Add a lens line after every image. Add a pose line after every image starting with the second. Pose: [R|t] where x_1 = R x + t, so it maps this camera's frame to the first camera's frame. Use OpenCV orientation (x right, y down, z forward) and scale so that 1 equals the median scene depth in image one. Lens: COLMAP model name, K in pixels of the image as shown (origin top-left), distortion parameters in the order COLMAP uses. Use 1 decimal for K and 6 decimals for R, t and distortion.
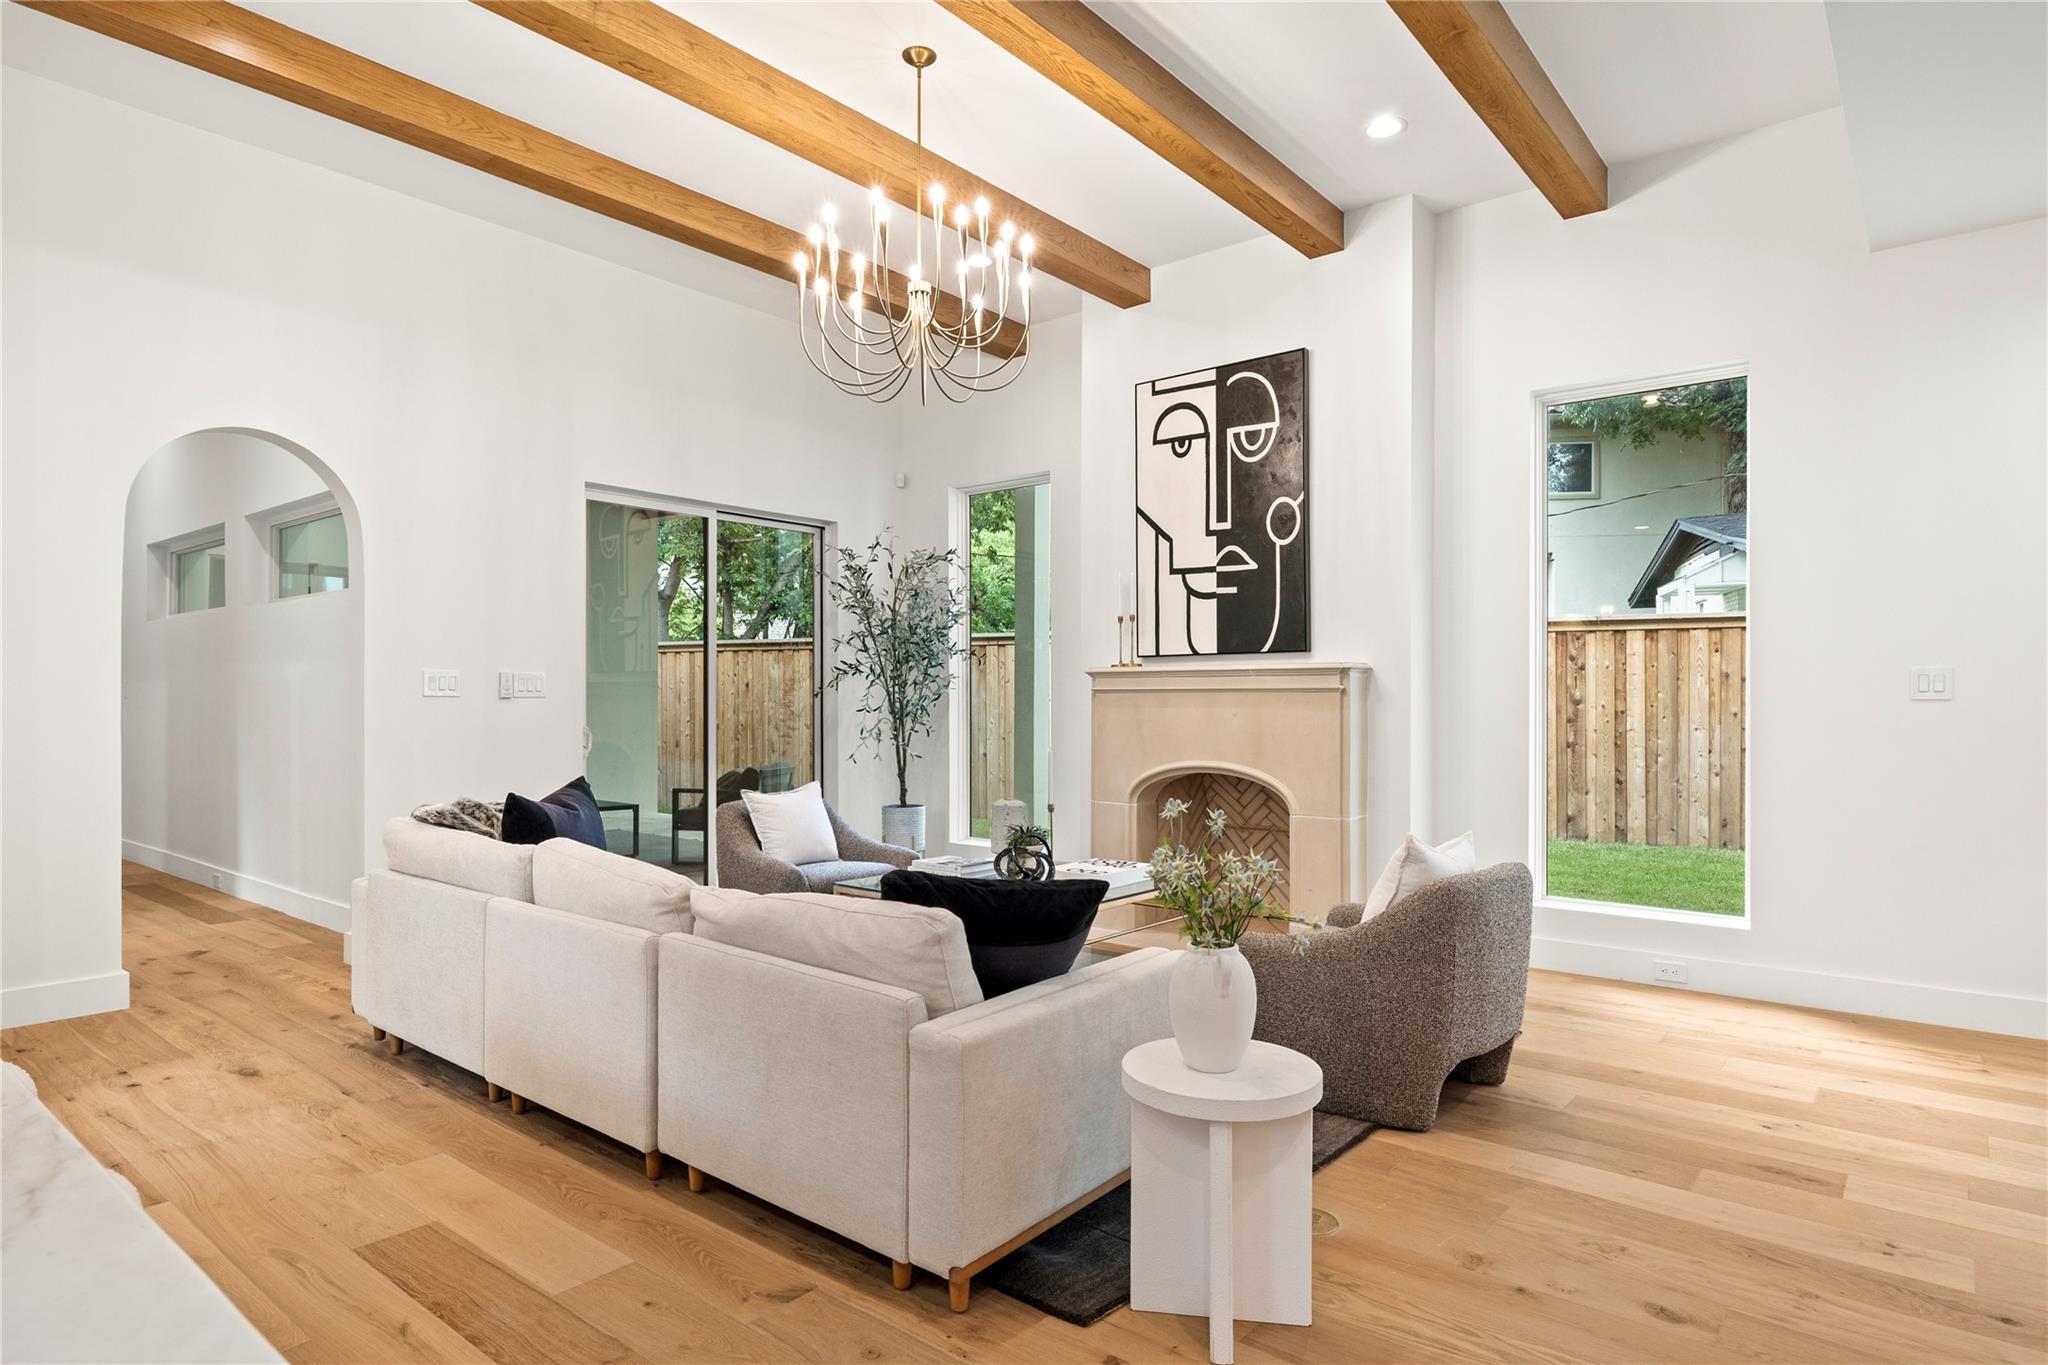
lens RADIAL K [[1128.8, 0, 1031.5], [0, 1128.8, 681.8], [0, 0, 1]] dist [-0.022063, -0.000095]
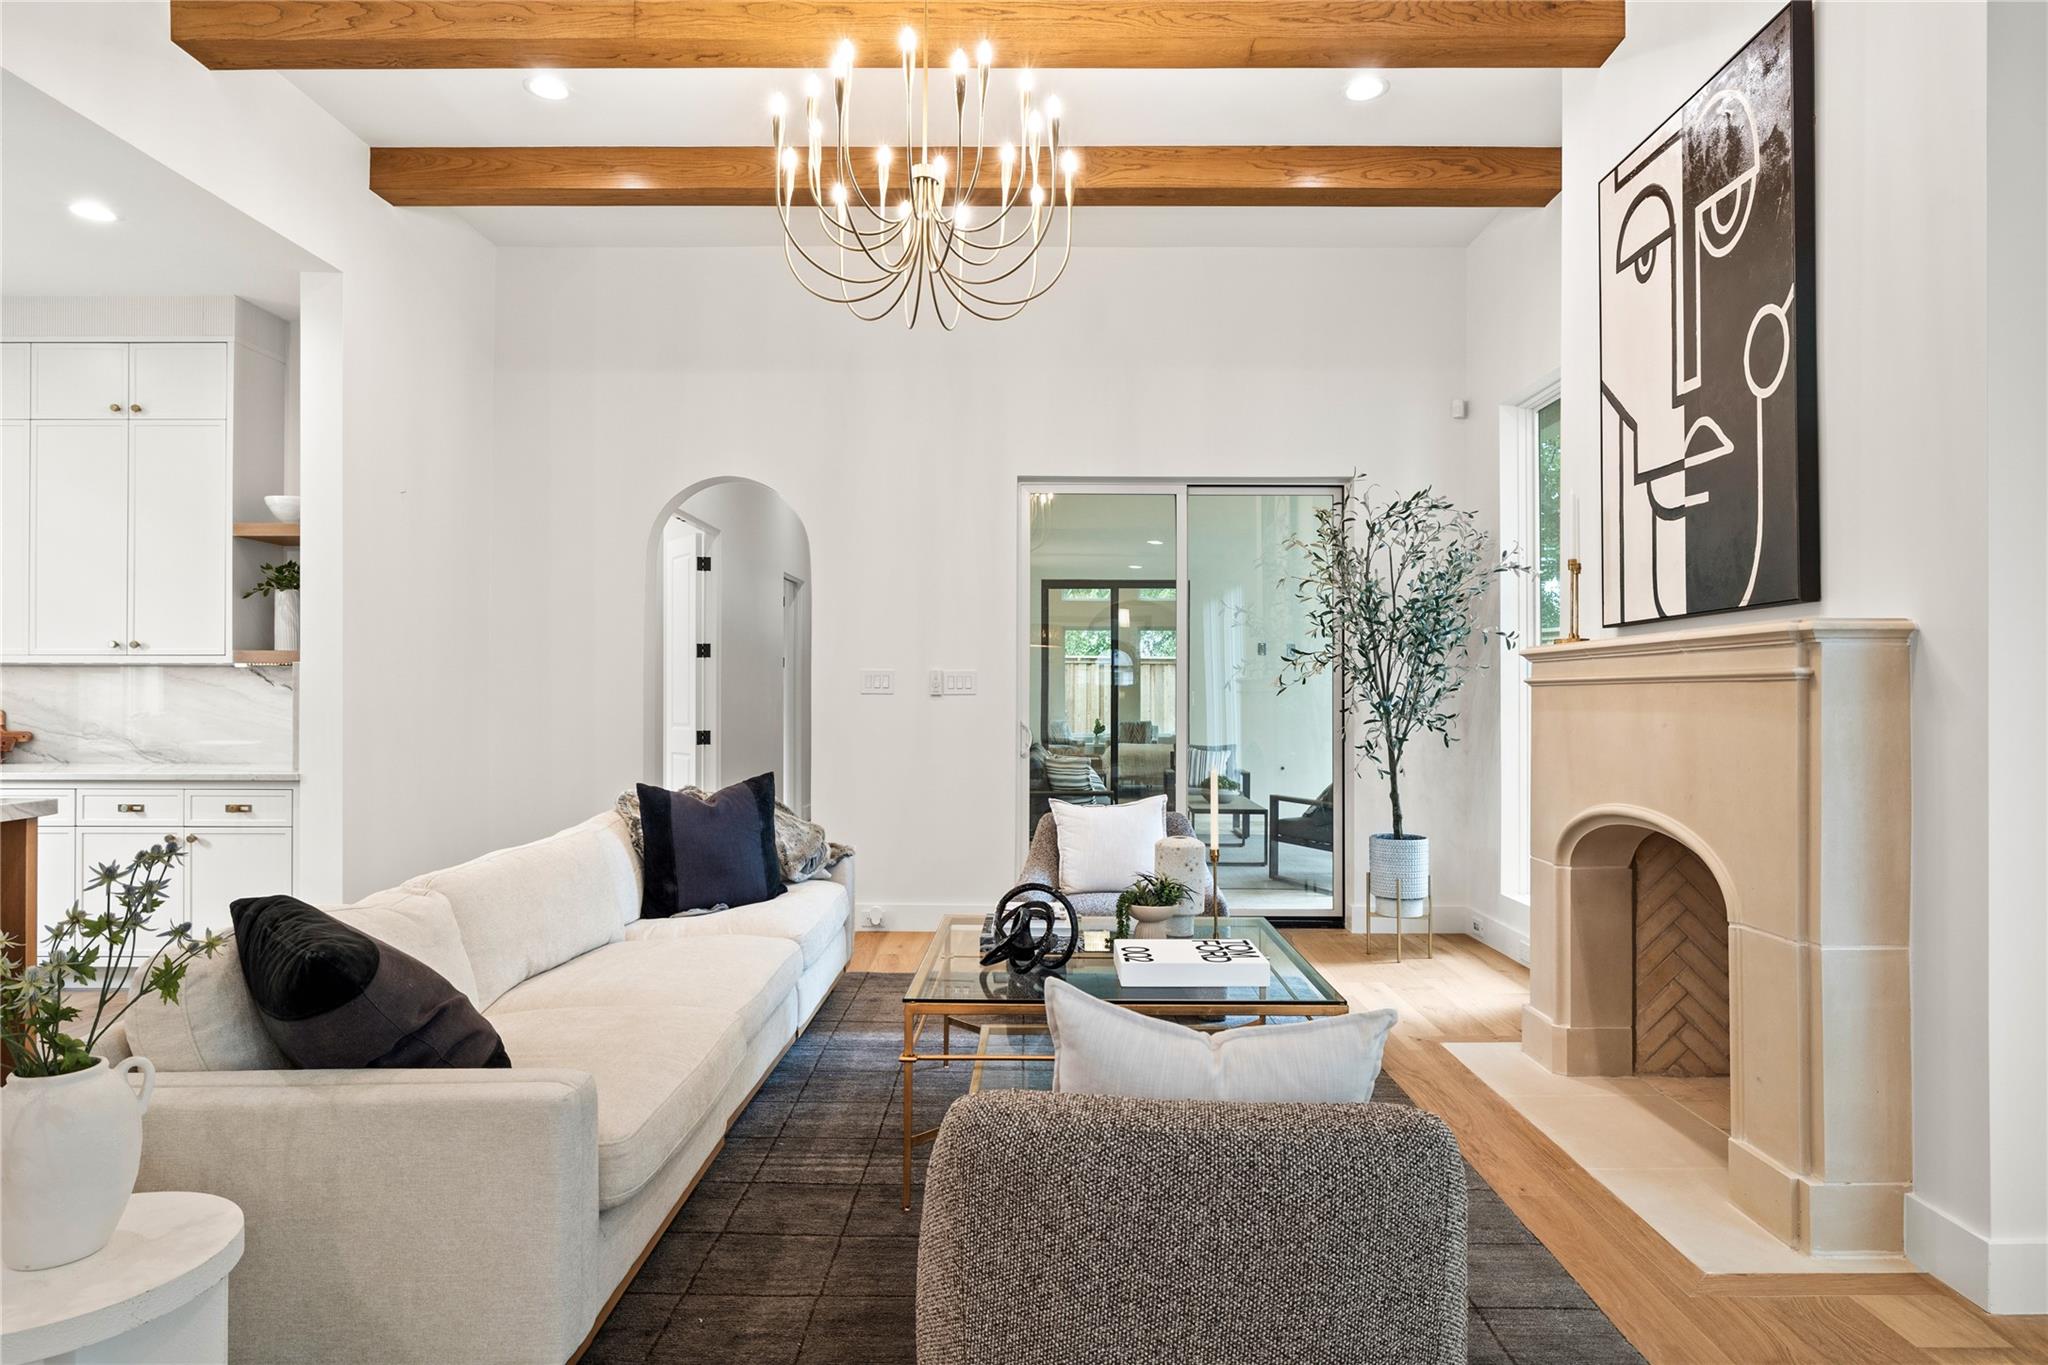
lens RADIAL K [[1128.8, 0, 1030.4], [0, 1128.8, 686.5], [0, 0, 1]] dist [-0.022063, -0.000095]
pose [[0.648475, -0.000129, -0.761236, 0.376156], [0.000566, 1.000000, 0.000314, 0.010083], [0.761236, -0.000634, 0.648475, 0.393107]]
